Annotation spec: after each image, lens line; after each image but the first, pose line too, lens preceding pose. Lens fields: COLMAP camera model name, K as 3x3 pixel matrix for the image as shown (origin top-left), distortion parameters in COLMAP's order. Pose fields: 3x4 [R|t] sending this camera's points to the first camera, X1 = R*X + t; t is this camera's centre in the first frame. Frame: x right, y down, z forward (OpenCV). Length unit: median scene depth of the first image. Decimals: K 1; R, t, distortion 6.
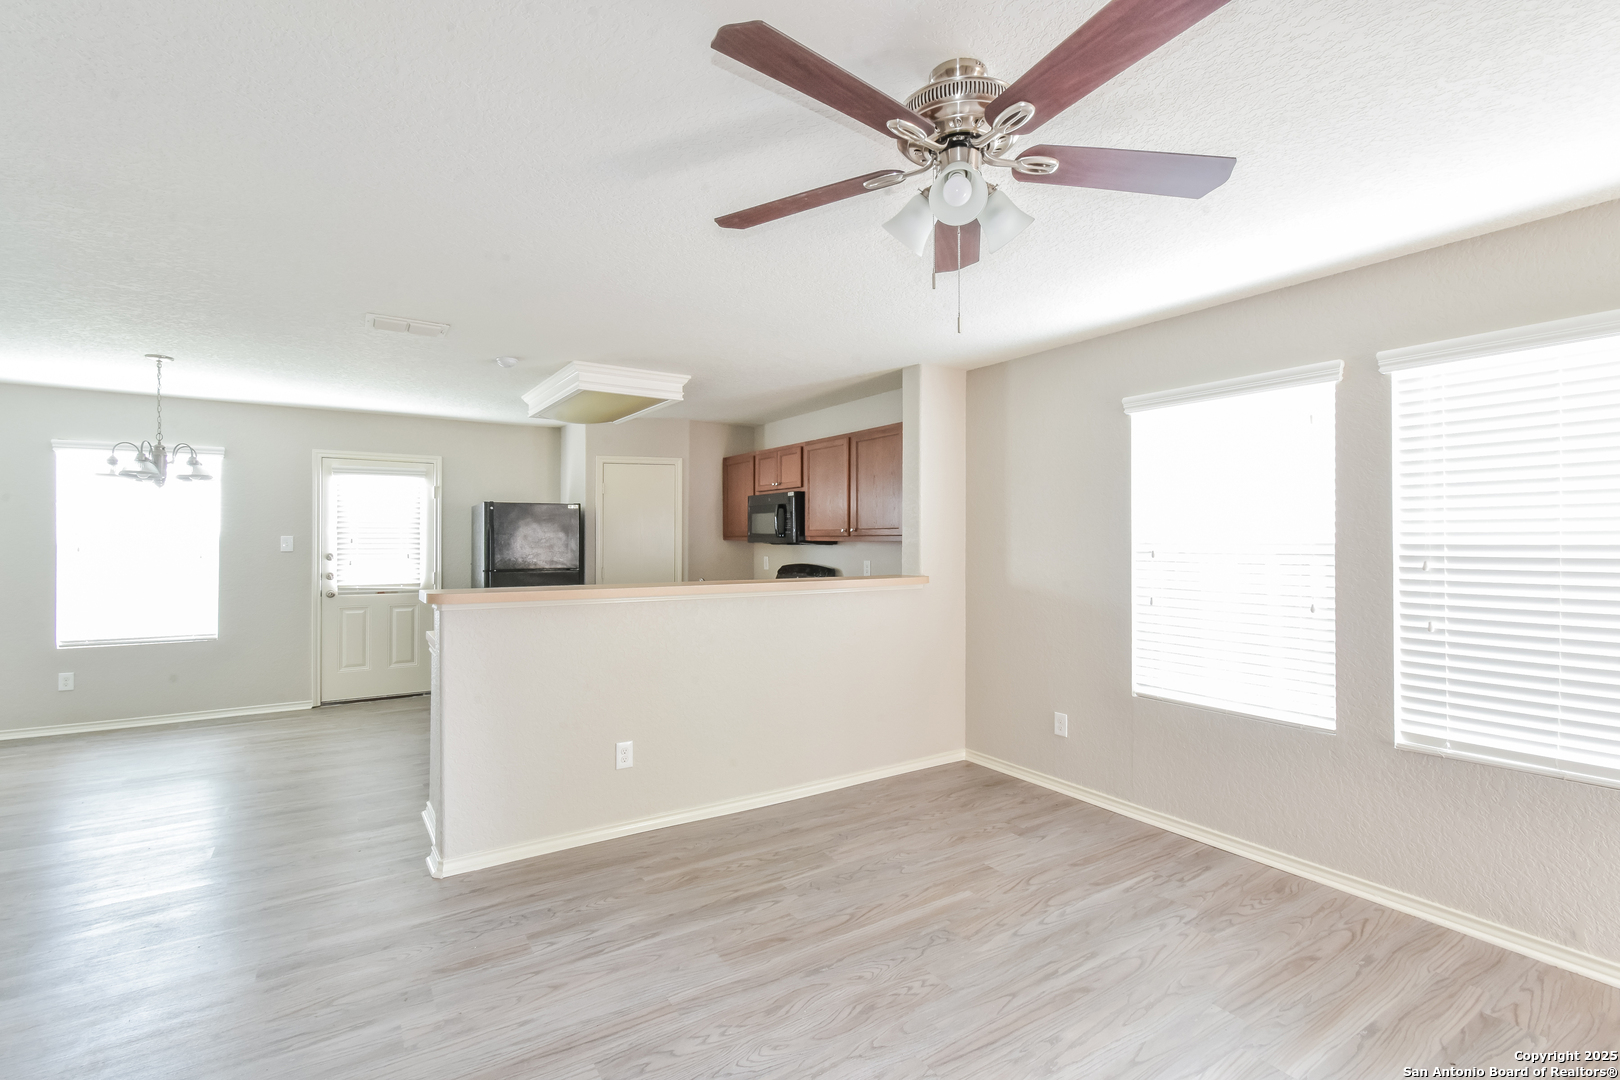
lens RADIAL K [[739.3, 0, 818.3], [0, 739.3, 537.4], [0, 0, 1]] dist [0.001632, 0.000304]
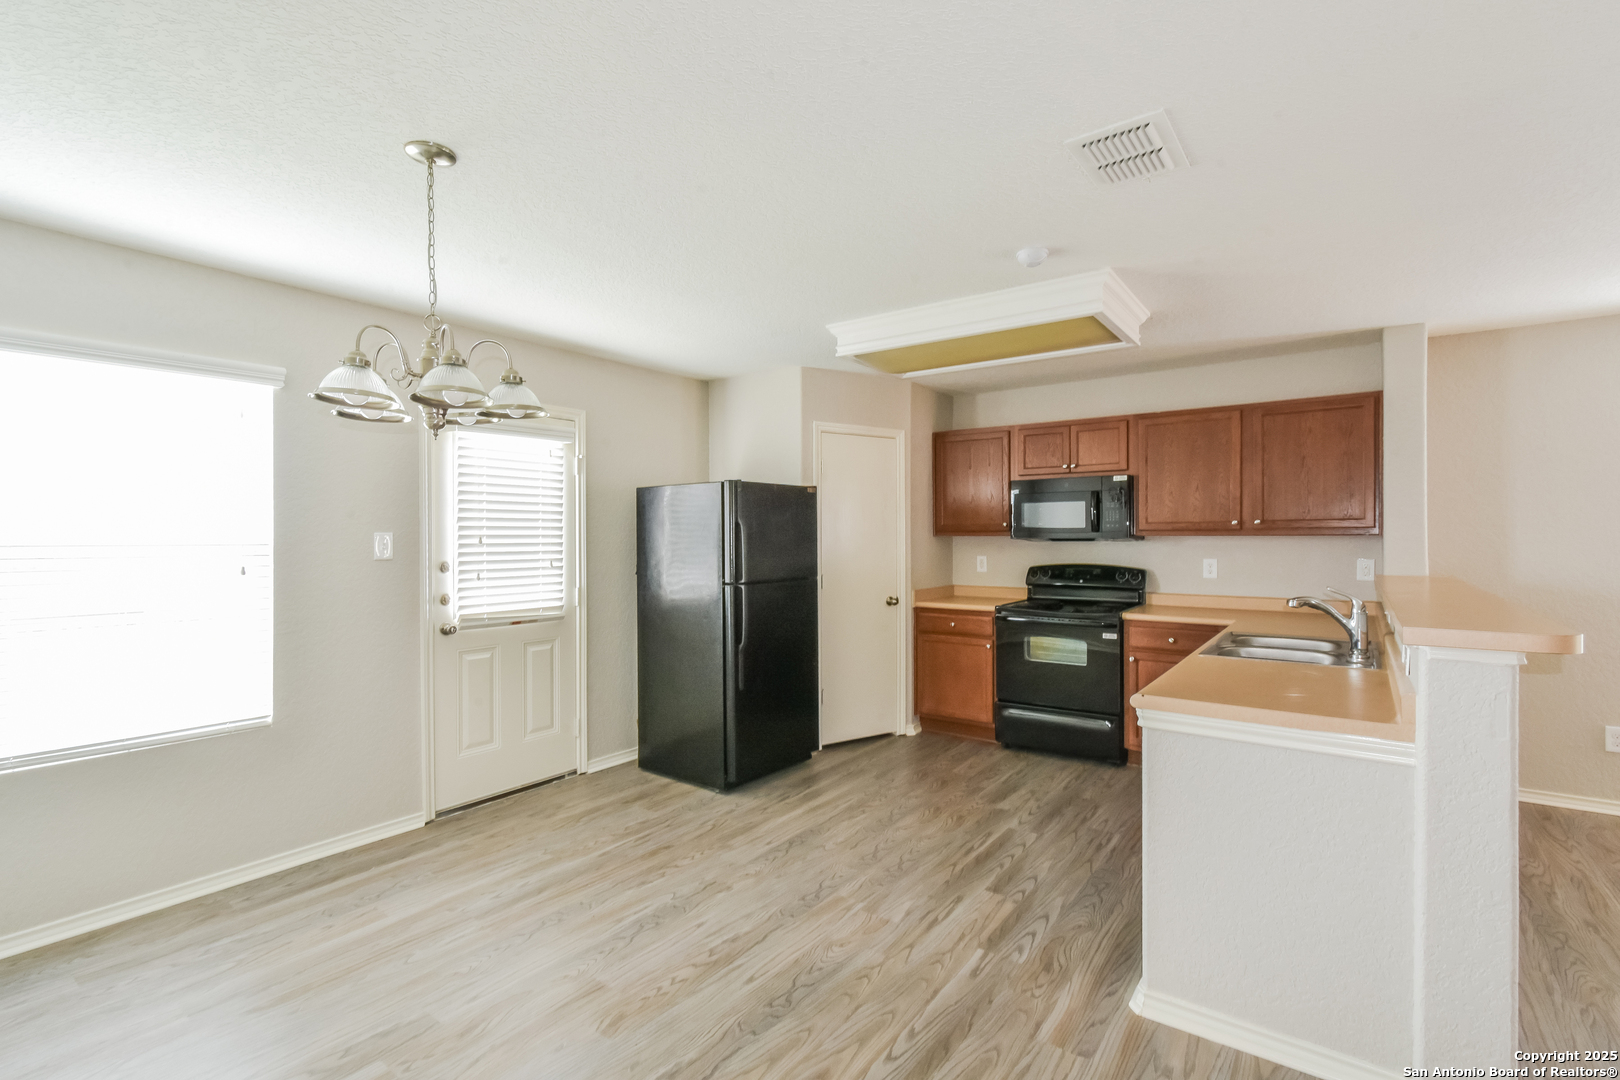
lens RADIAL K [[732.2, 0, 814.3], [0, 732.2, 540.5], [0, 0, 1]] dist [0.001206, 0.000175]
pose [[0.935262, -0.007053, 0.353887, -0.995439], [0.003730, 0.999942, 0.010069, -0.000169], [-0.353937, -0.008097, 0.935234, 0.577470]]
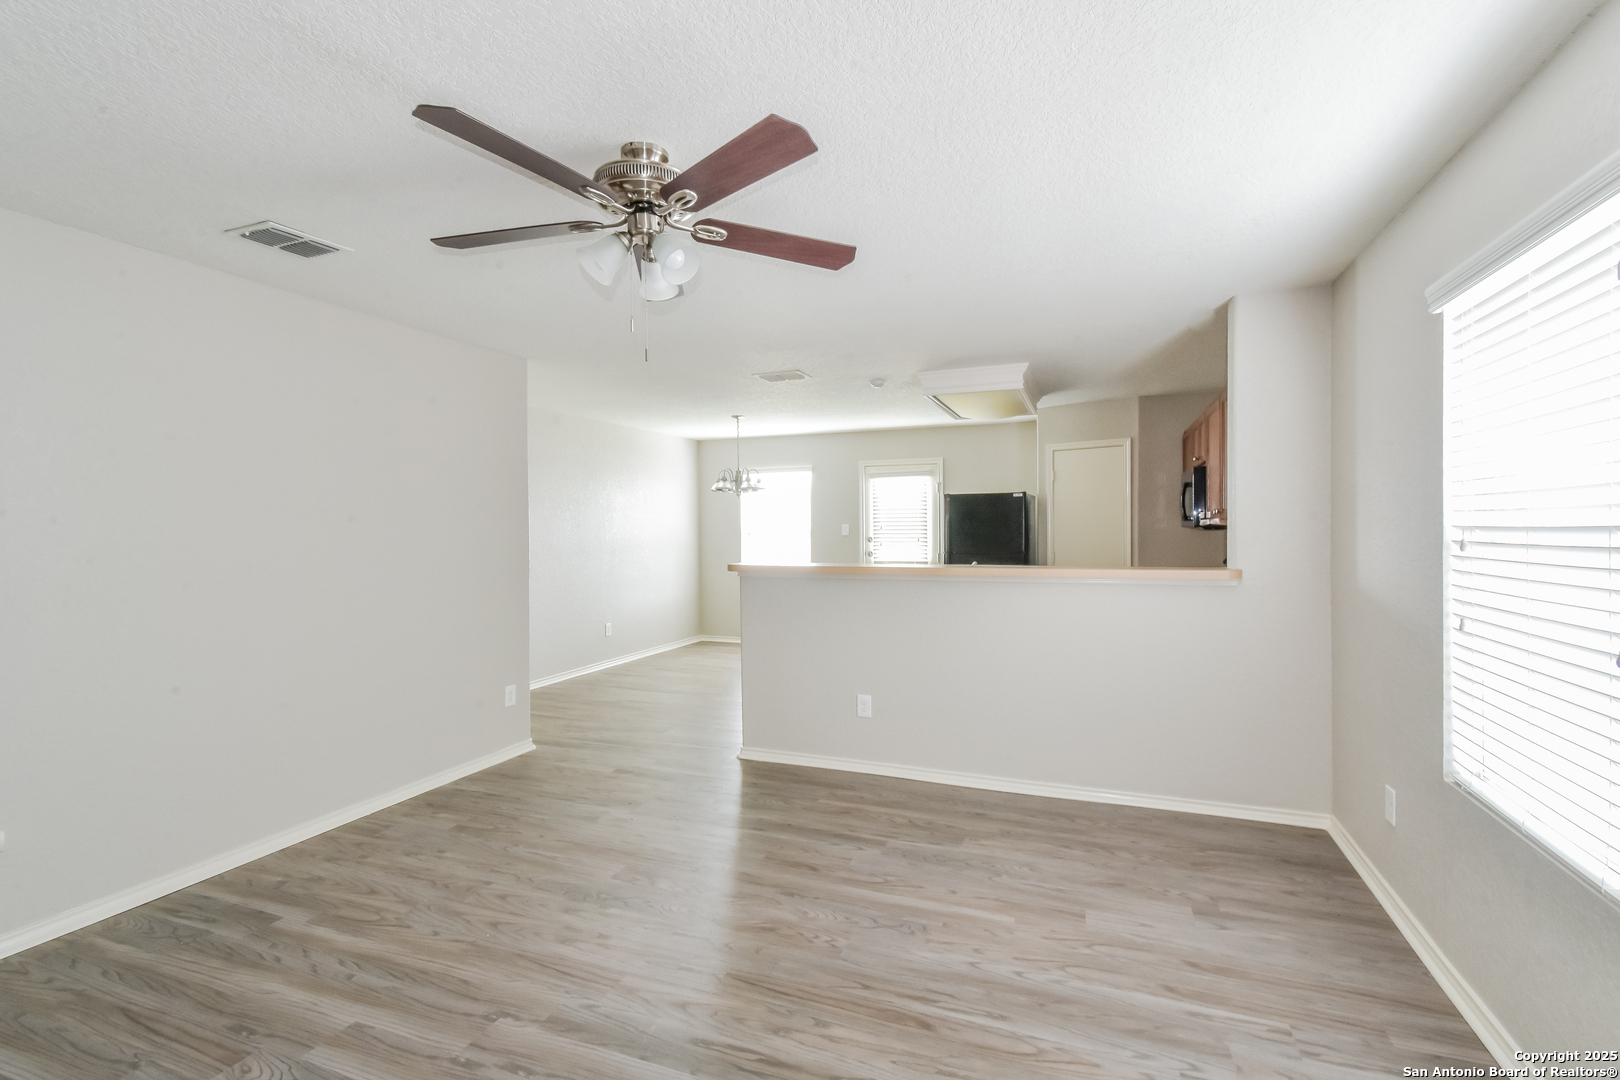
lens RADIAL K [[732.2, 0, 814.3], [0, 732.2, 540.5], [0, 0, 1]] dist [0.001206, 0.000175]
pose [[0.576387, 0.010123, -0.817114, 0.633170], [0.010247, 0.999755, 0.019614, 0.001108], [0.817113, -0.019678, 0.576142, 0.243525]]
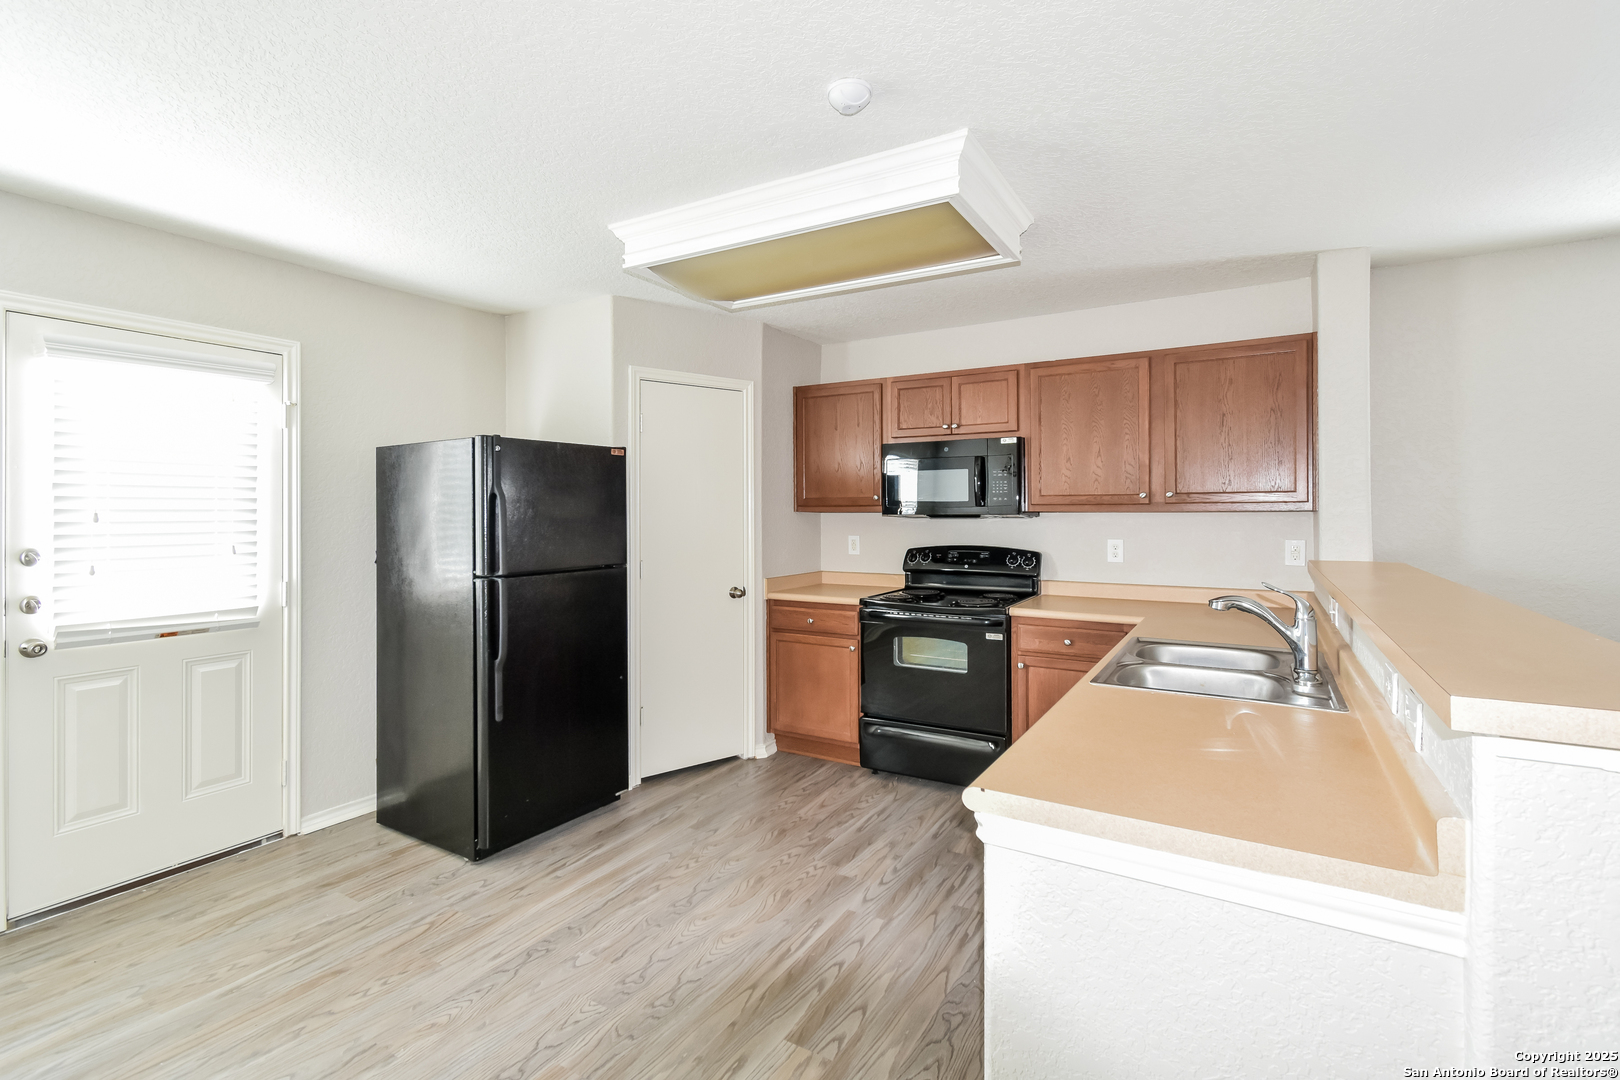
lens RADIAL K [[743.8, 0, 802.0], [0, 743.8, 510.3], [0, 0, 1]] dist [-0.000676, -0.000481]
pose [[0.901350, -0.003450, 0.433078, -0.766966], [0.002730, 0.999994, 0.002285, 0.001512], [-0.433083, -0.000877, 0.901354, 0.758053]]
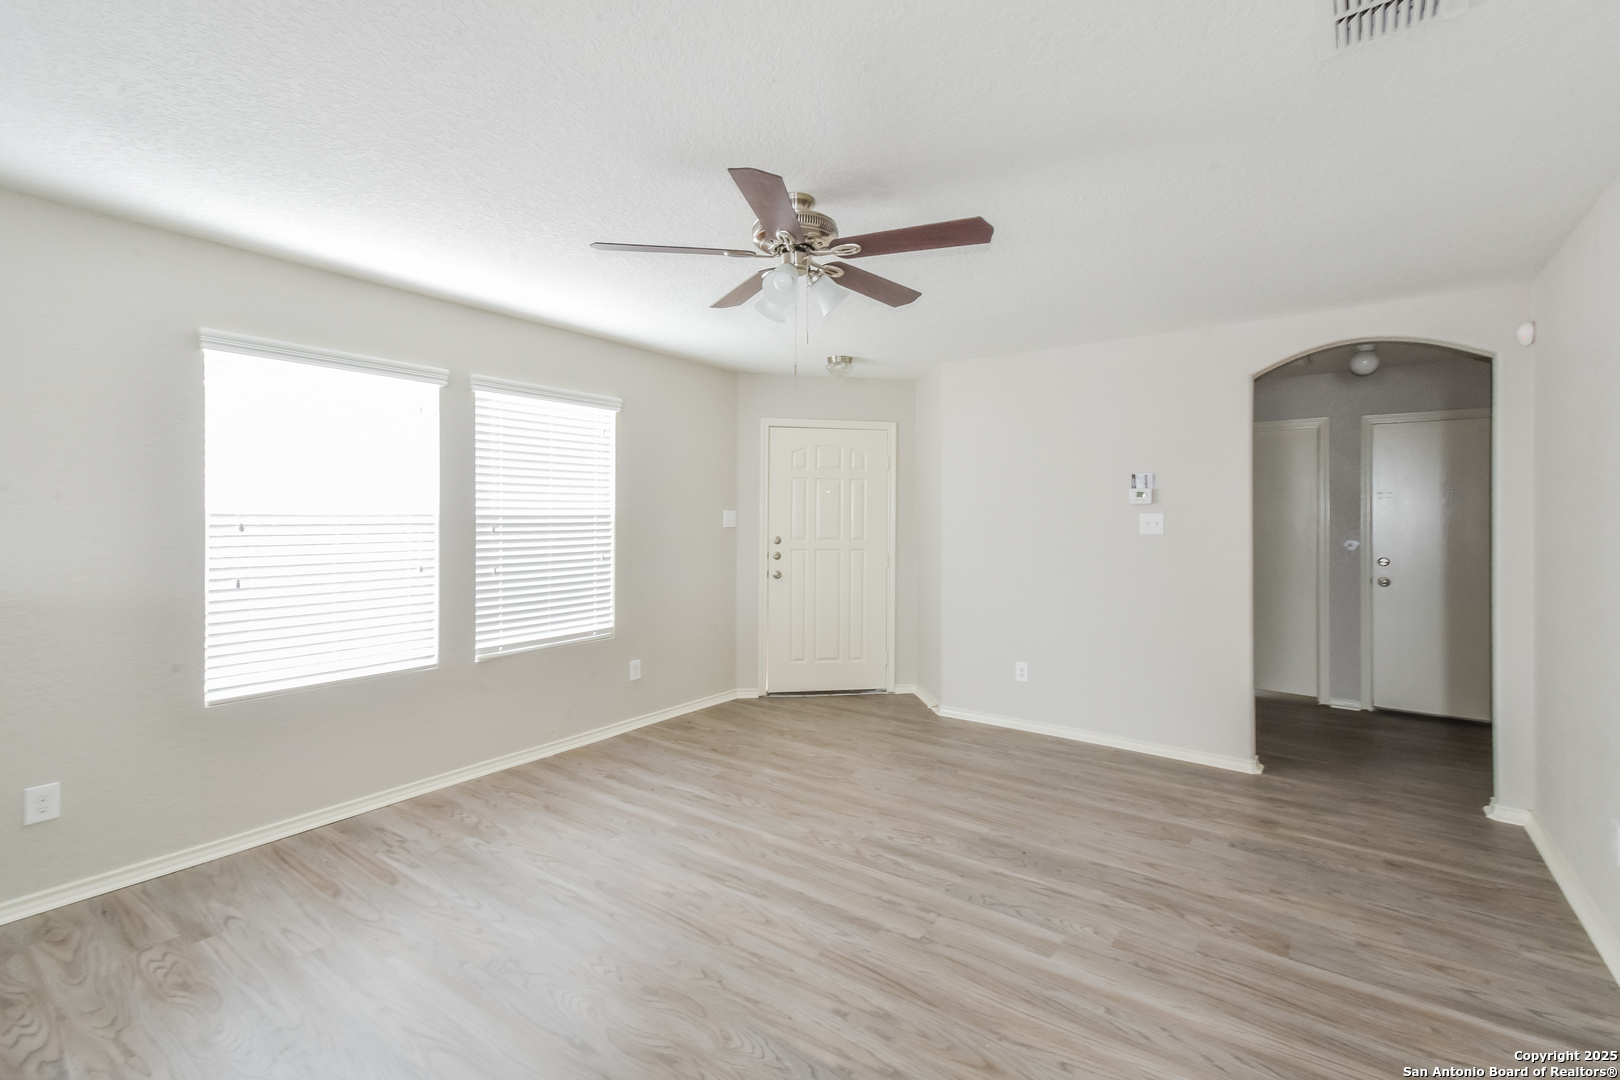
lens RADIAL K [[715.7, 0, 810.7], [0, 715.7, 512.7], [0, 0, 1]] dist [0.021688, 0.000203]
pose [[-0.348541, -0.000759, 0.937293, -0.546882], [-0.009040, 0.999956, -0.002552, 0.001859], [-0.937250, -0.009363, -0.348532, 0.686977]]
